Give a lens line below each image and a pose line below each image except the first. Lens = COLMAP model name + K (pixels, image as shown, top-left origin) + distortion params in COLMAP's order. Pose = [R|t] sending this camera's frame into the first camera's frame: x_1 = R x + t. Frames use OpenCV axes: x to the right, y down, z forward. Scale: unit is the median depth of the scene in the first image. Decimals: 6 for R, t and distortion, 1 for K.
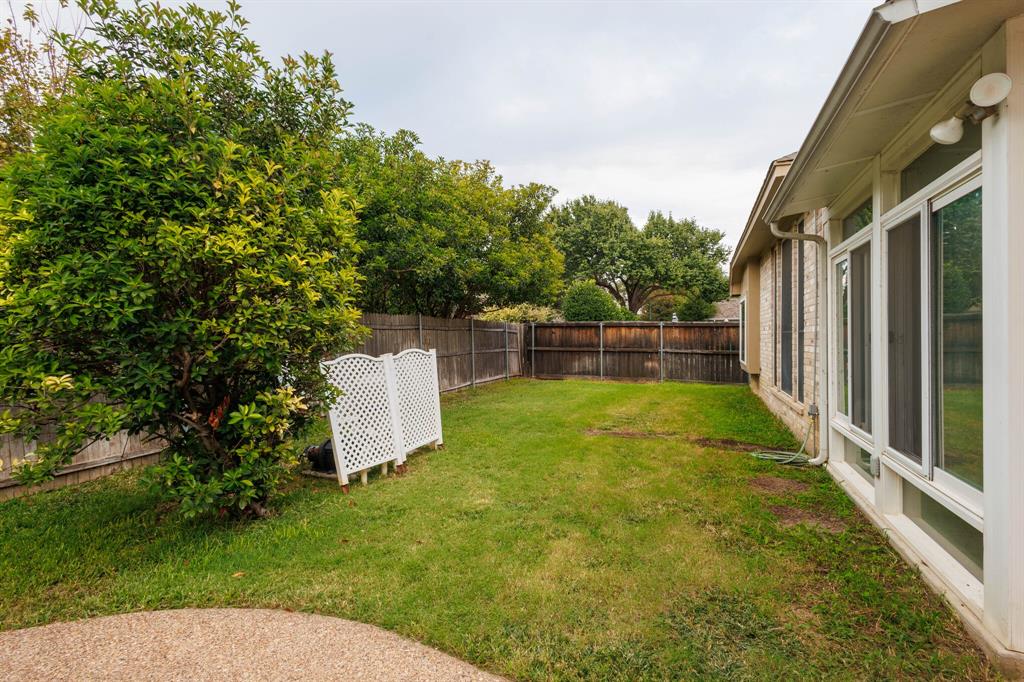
lens RADIAL K [[469.3, 0, 509.0], [0, 469.3, 337.2], [0, 0, 1]] dist [0.004800, 0.000129]
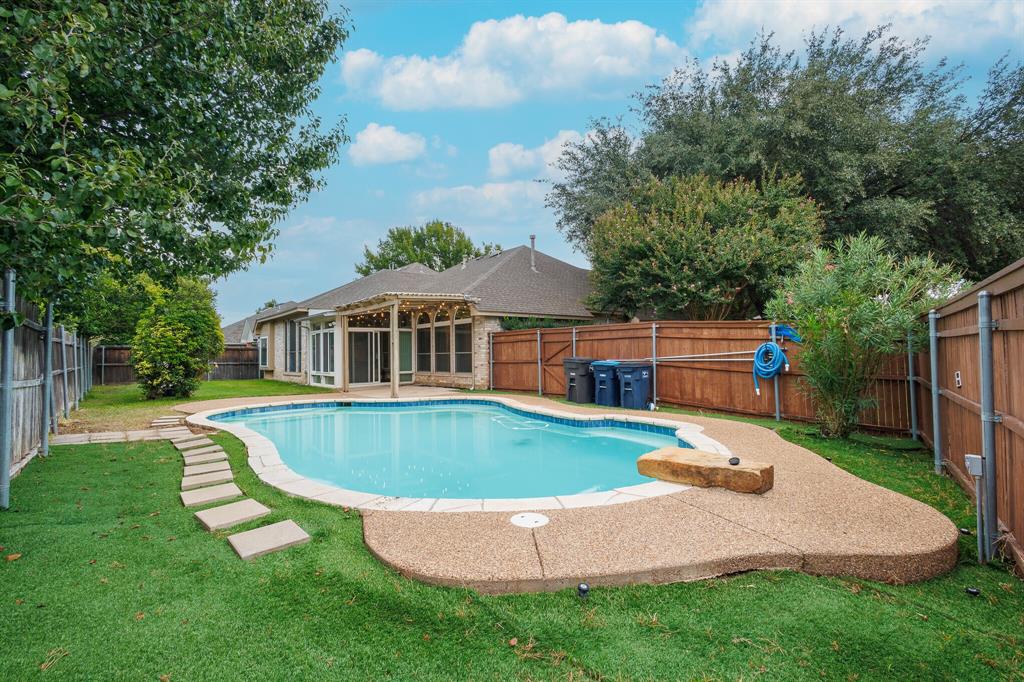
lens RADIAL K [[469.3, 0, 514.5], [0, 469.3, 339.6], [0, 0, 1]] dist [0.004800, 0.000129]
pose [[0.466826, 0.023792, 0.884029, -3.032657], [0.014229, 0.999307, -0.034408, 0.074598], [-0.884235, 0.028642, 0.466164, -3.571361]]
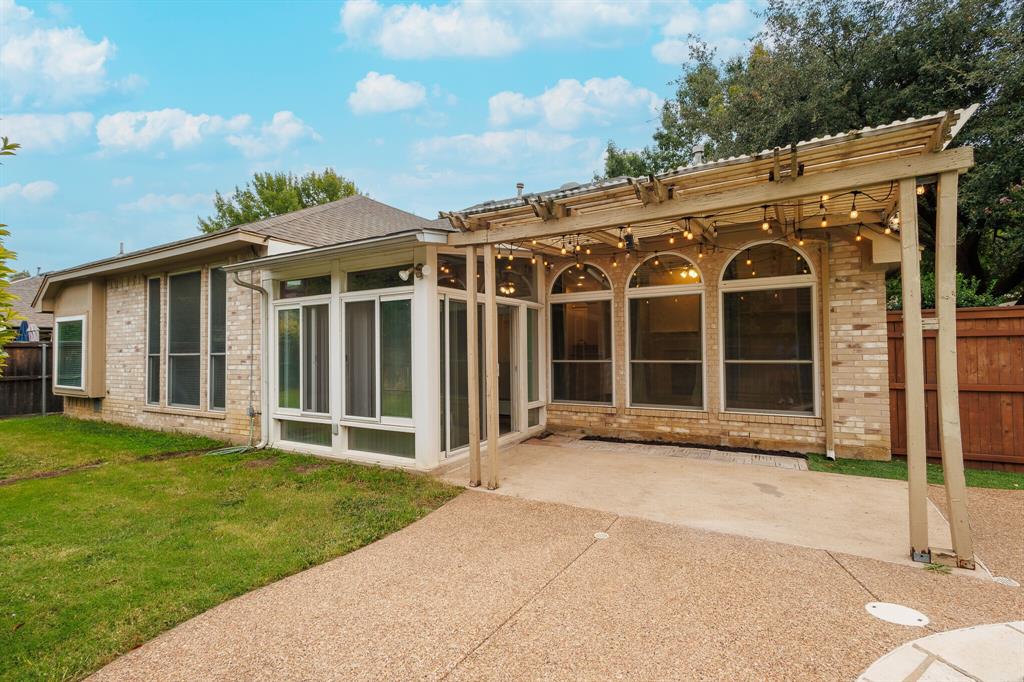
lens RADIAL K [[469.3, 0, 514.4], [0, 469.3, 343.7], [0, 0, 1]] dist [0.004800, 0.000129]
pose [[0.137623, 0.016806, 0.990342, -0.990763], [0.011367, 0.999763, -0.018546, -0.015563], [-0.990420, 0.013809, 0.137399, 0.061442]]
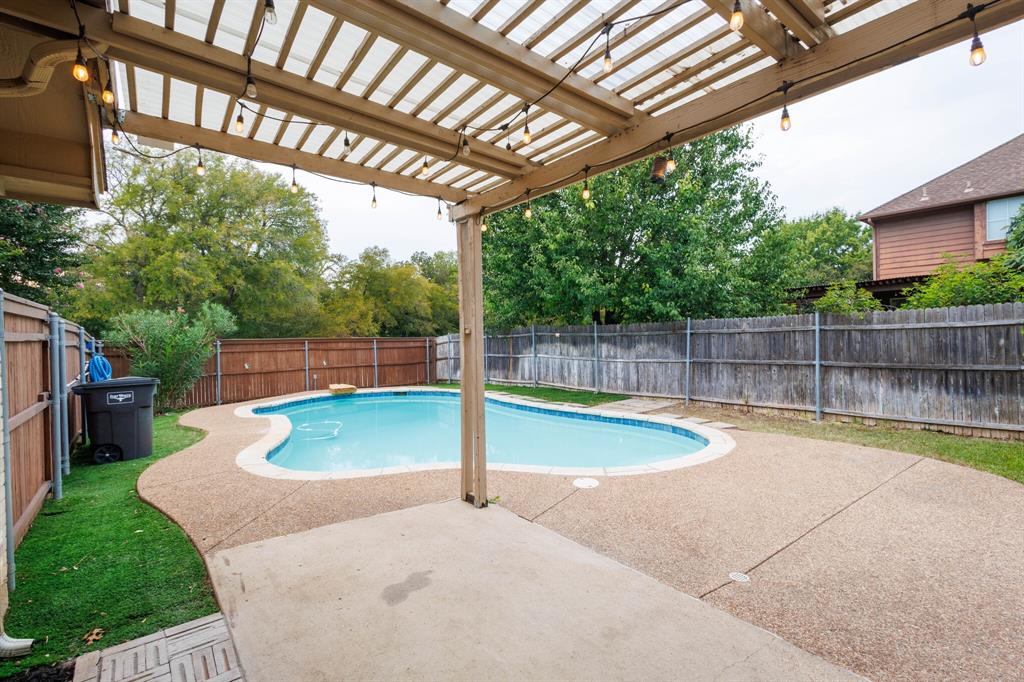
lens RADIAL K [[469.3, 0, 510.9], [0, 469.3, 342.1], [0, 0, 1]] dist [0.004800, 0.000129]
pose [[-0.508344, 0.025214, -0.860785, 1.309260], [0.021336, 0.999633, 0.016681, -0.050032], [0.860890, -0.009886, -0.508696, 0.104959]]
